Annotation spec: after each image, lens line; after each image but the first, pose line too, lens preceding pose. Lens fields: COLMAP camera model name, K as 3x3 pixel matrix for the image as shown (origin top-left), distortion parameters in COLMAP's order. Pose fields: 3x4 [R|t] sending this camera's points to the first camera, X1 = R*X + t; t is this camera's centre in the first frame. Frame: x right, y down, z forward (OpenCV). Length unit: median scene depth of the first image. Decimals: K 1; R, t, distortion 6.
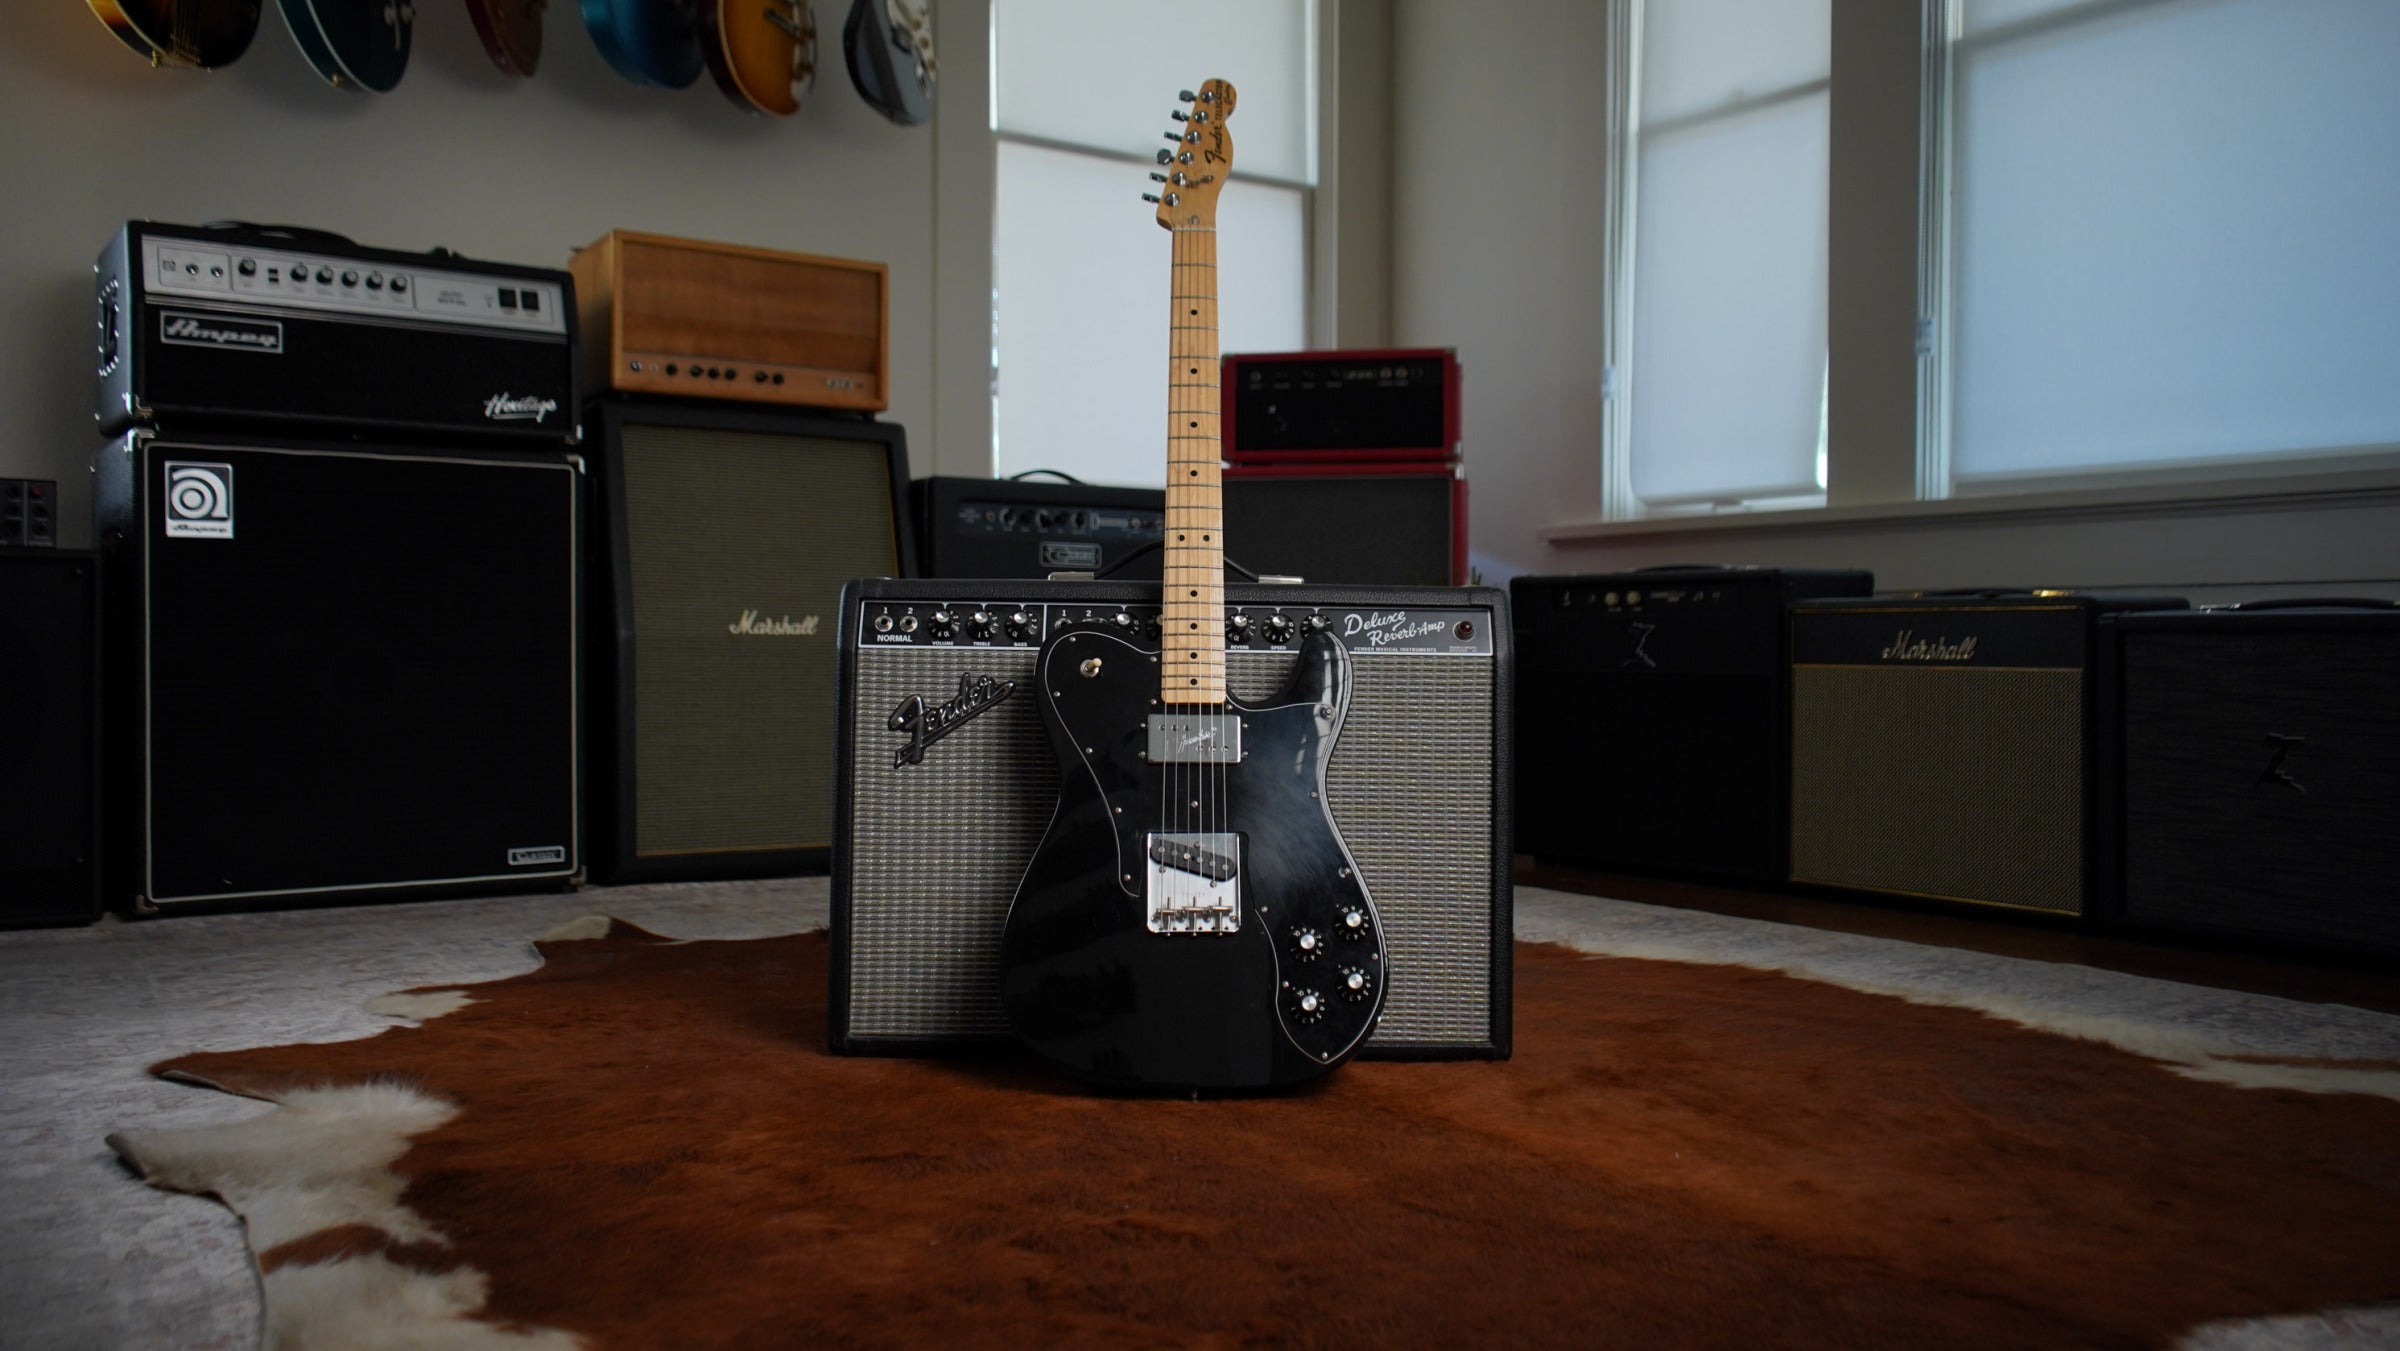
lens RADIAL K [[1917.3, 0, 1197.0], [0, 1917.3, 660.0], [0, 0, 1]] dist [-0.003116, 0.003703]
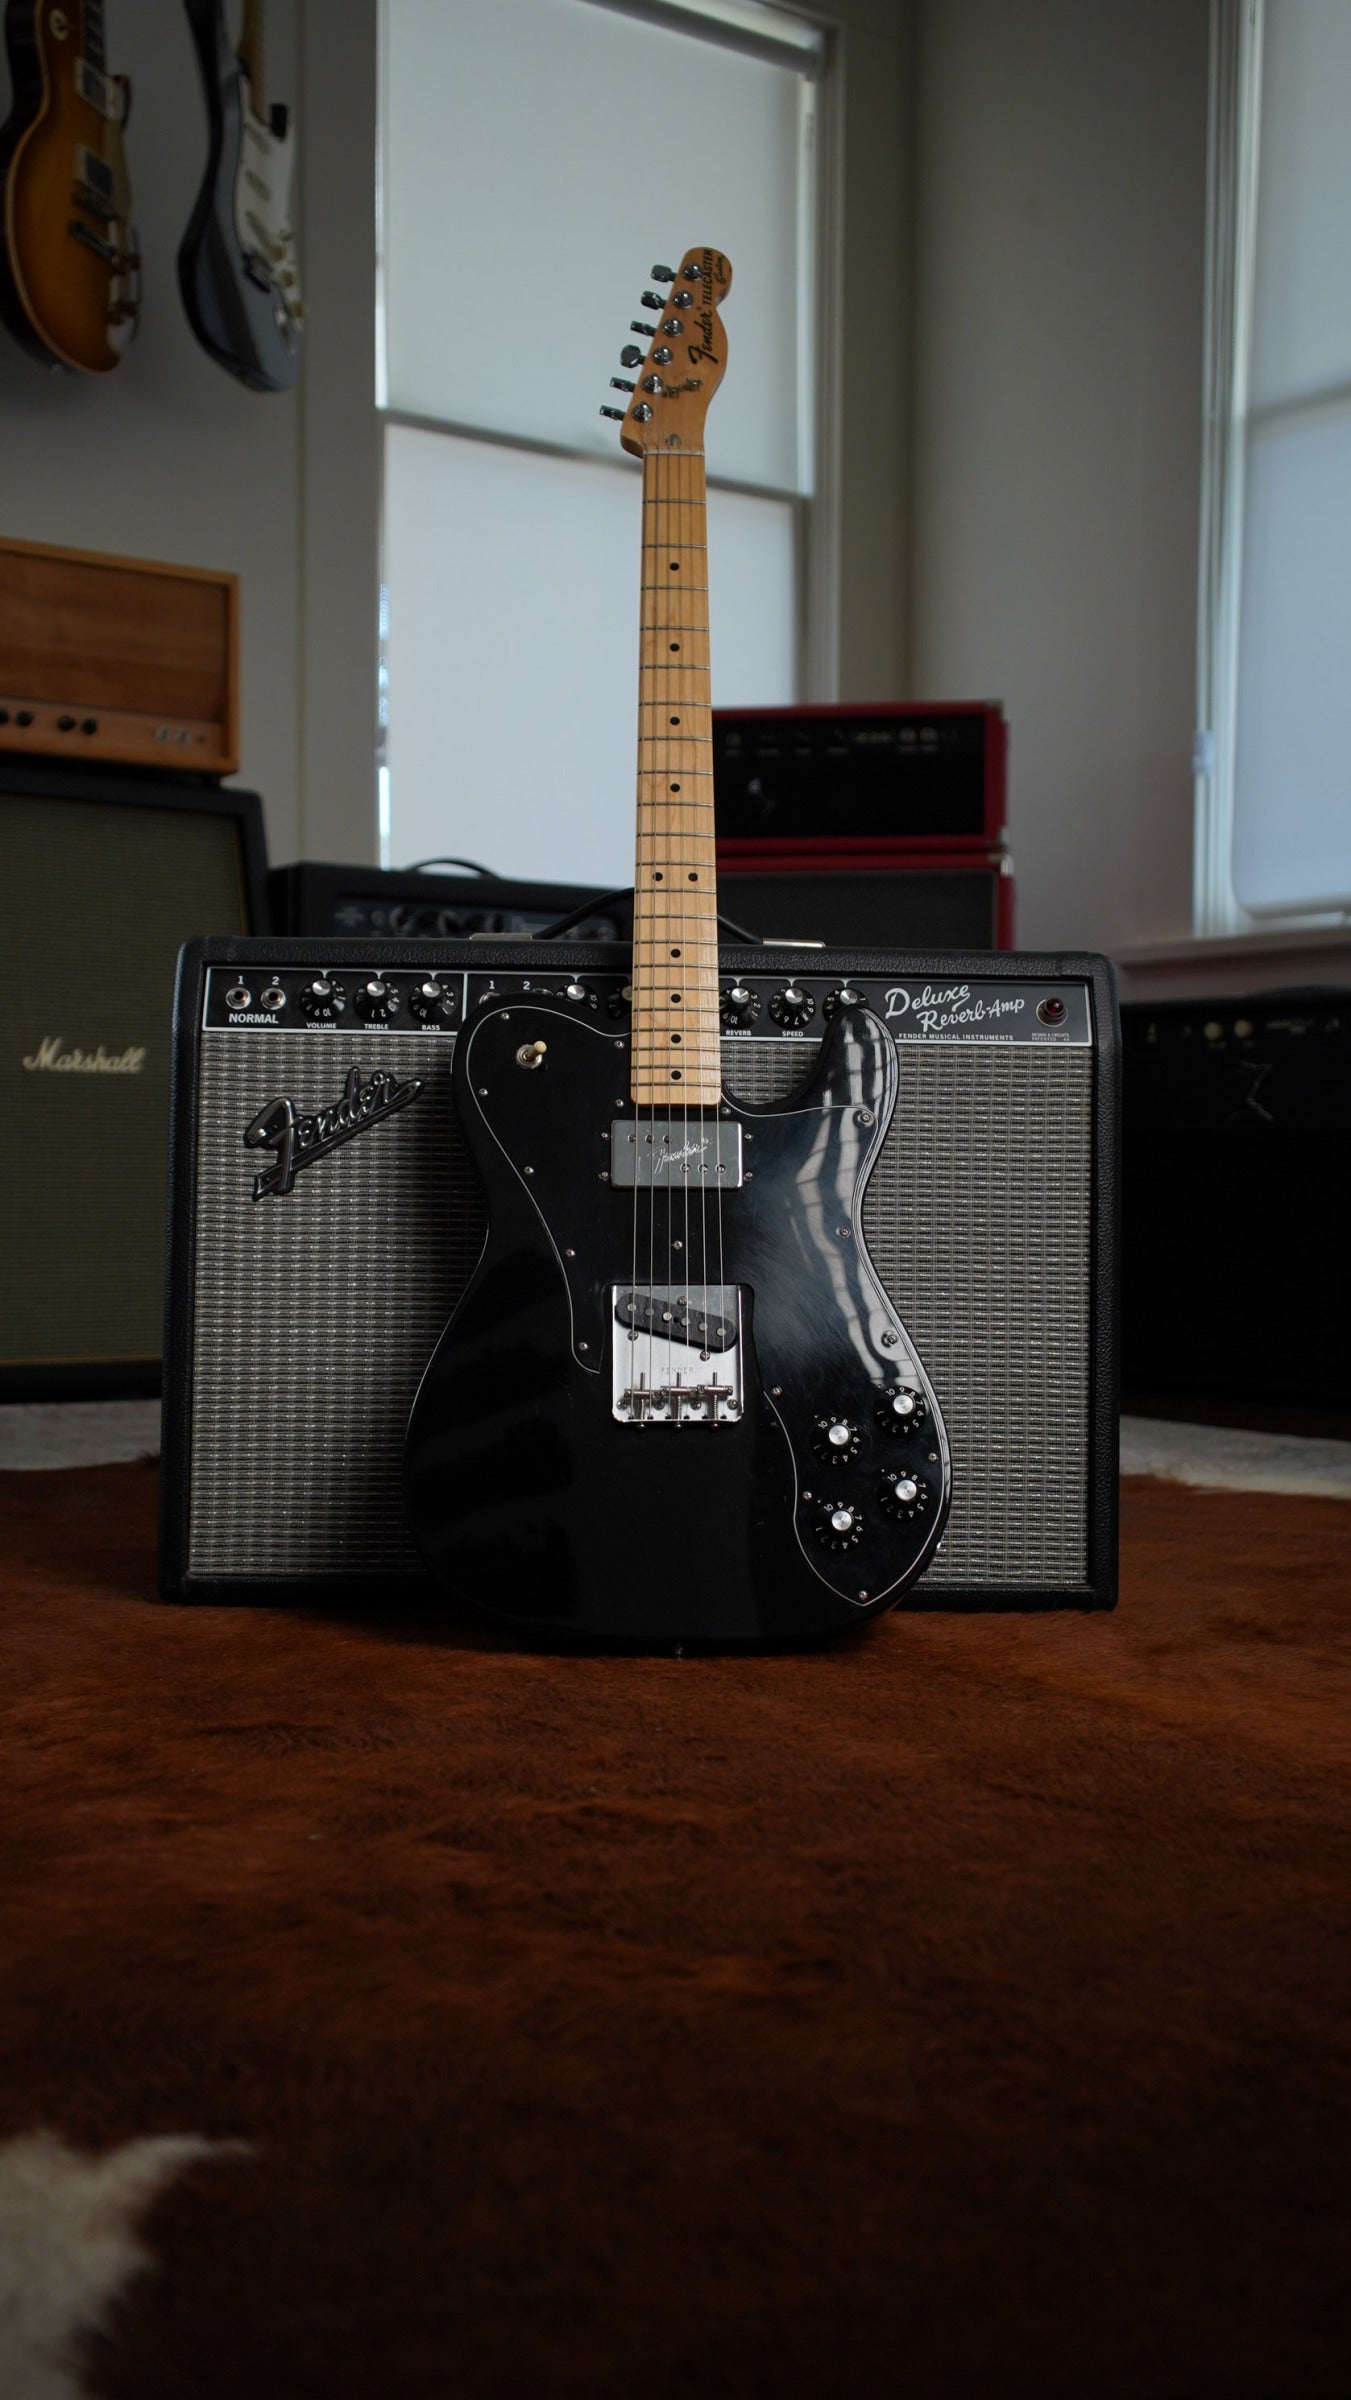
lens RADIAL K [[2464.8, 0, 675.5], [0, 2464.8, 1200.0], [0, 0, 1]] dist [0.015232, 0.003581]
pose [[0.999848, 0.002468, 0.017250, -0.015892], [-0.002630, 0.999952, 0.009396, 0.044196], [-0.017226, -0.009440, 0.999807, 0.077828]]
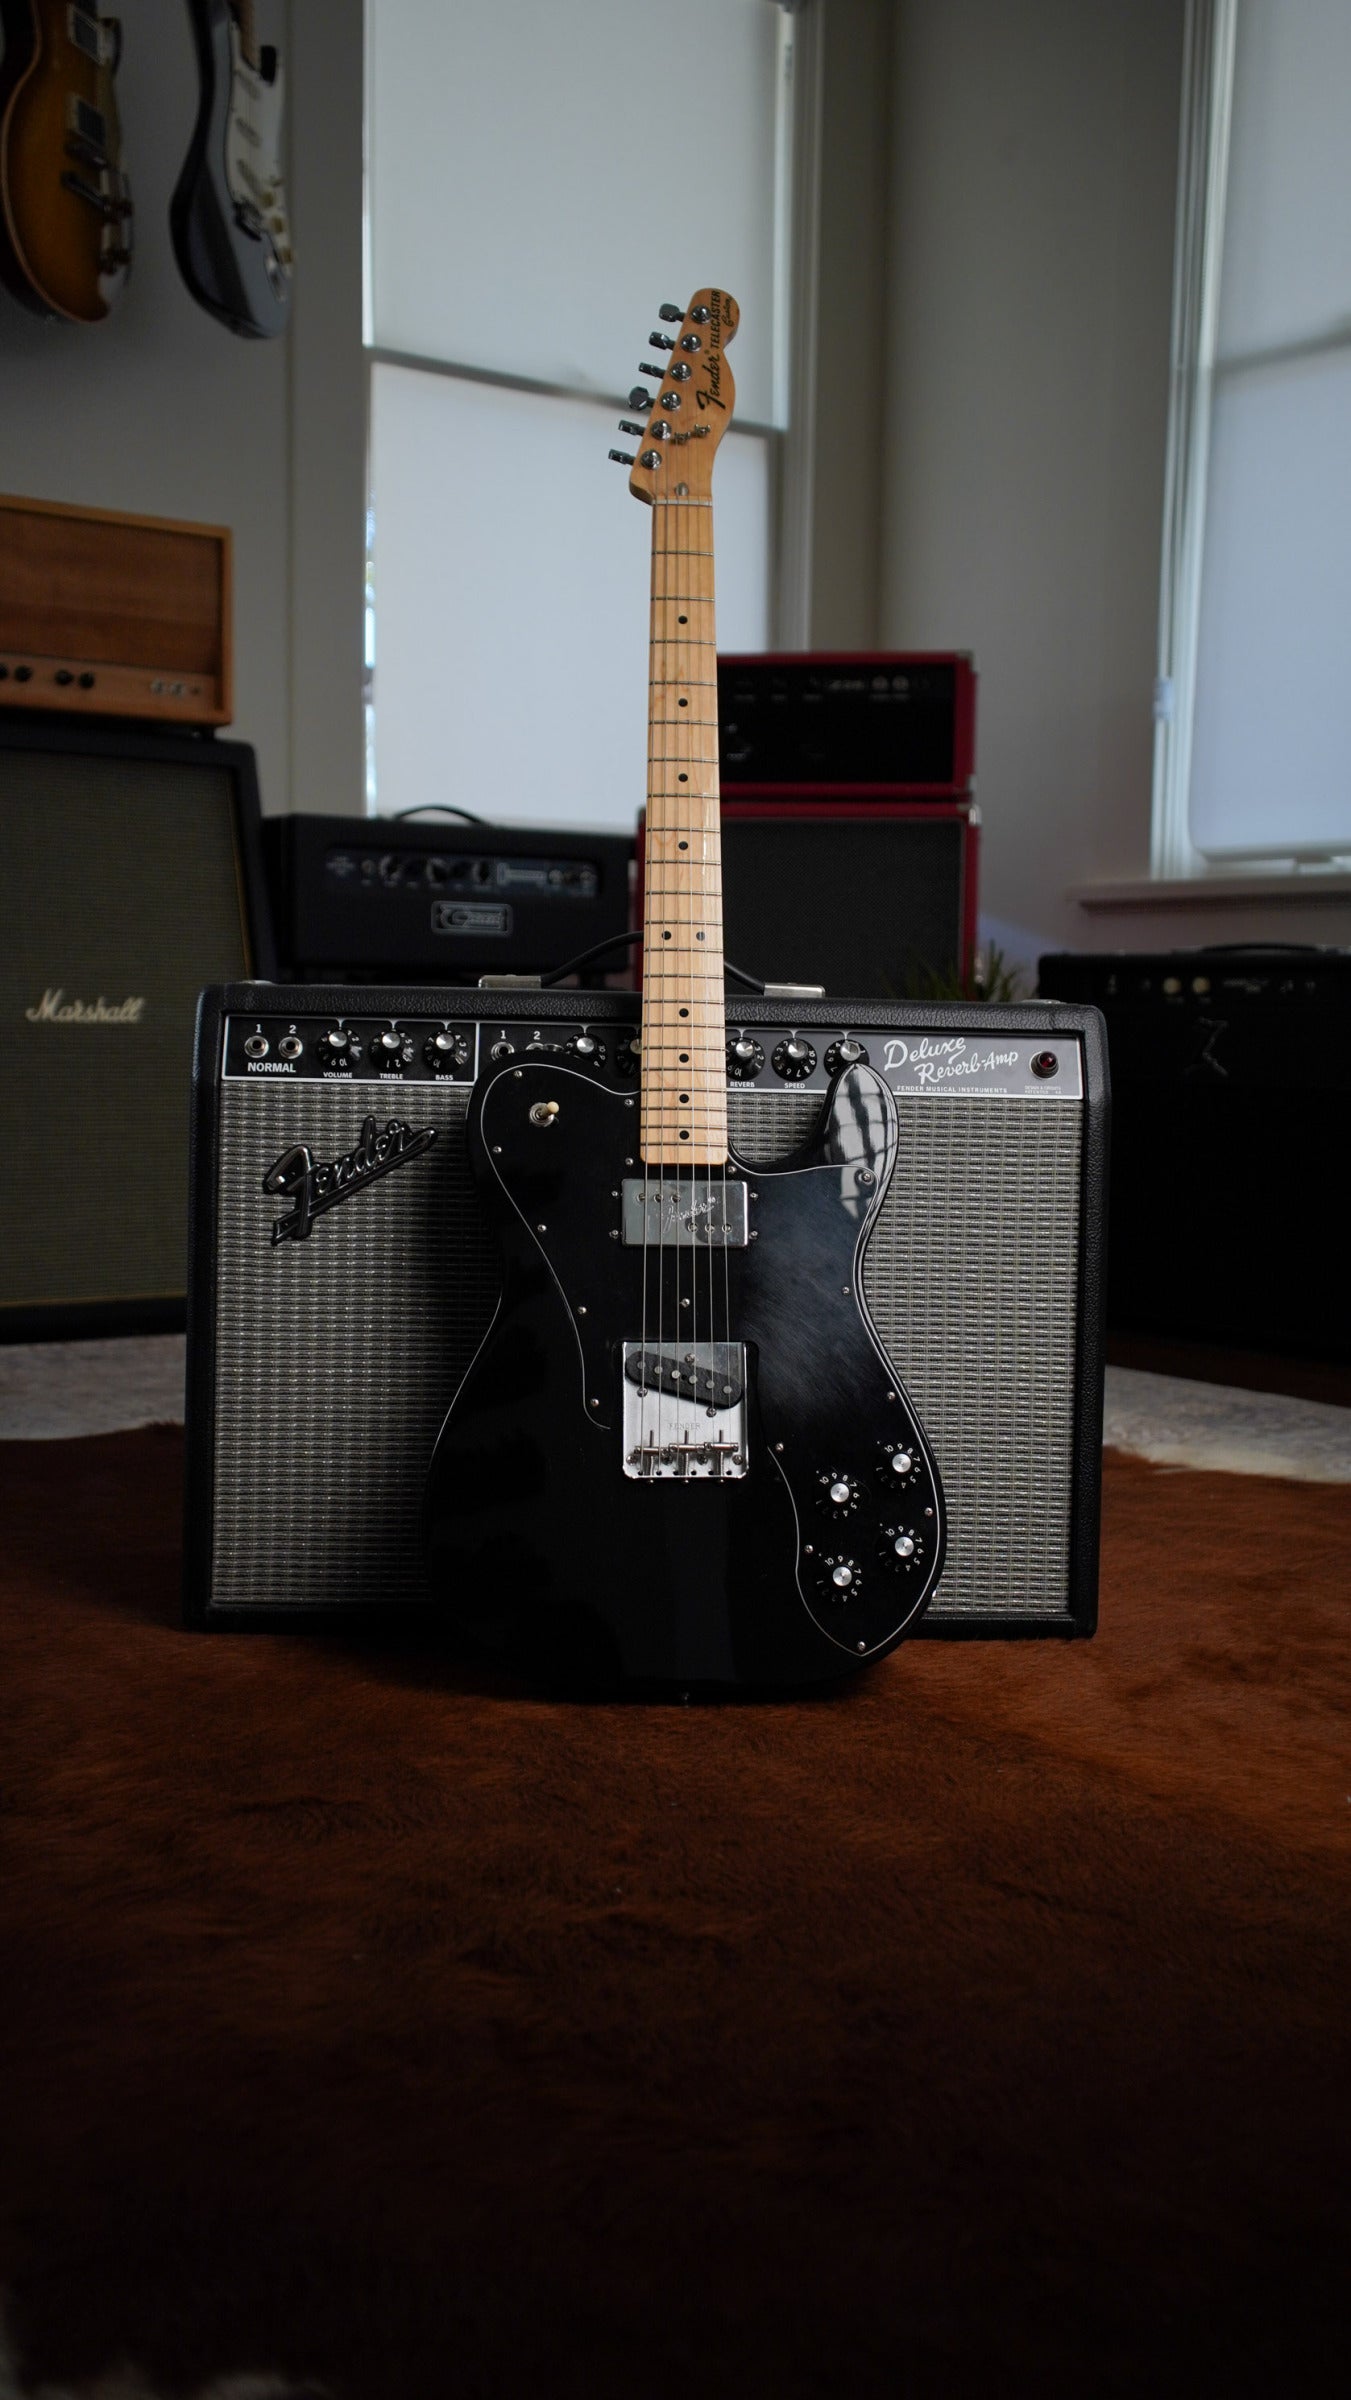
lens RADIAL K [[2346.1, 0, 675.5], [0, 2346.1, 1200.0], [0, 0, 1]] dist [0.013704, 0.003073]
pose [[0.999238, 0.008572, 0.038085, -0.035261], [-0.011528, 0.996880, 0.078085, -0.030670], [-0.037297, -0.078465, 0.996219, 0.092737]]
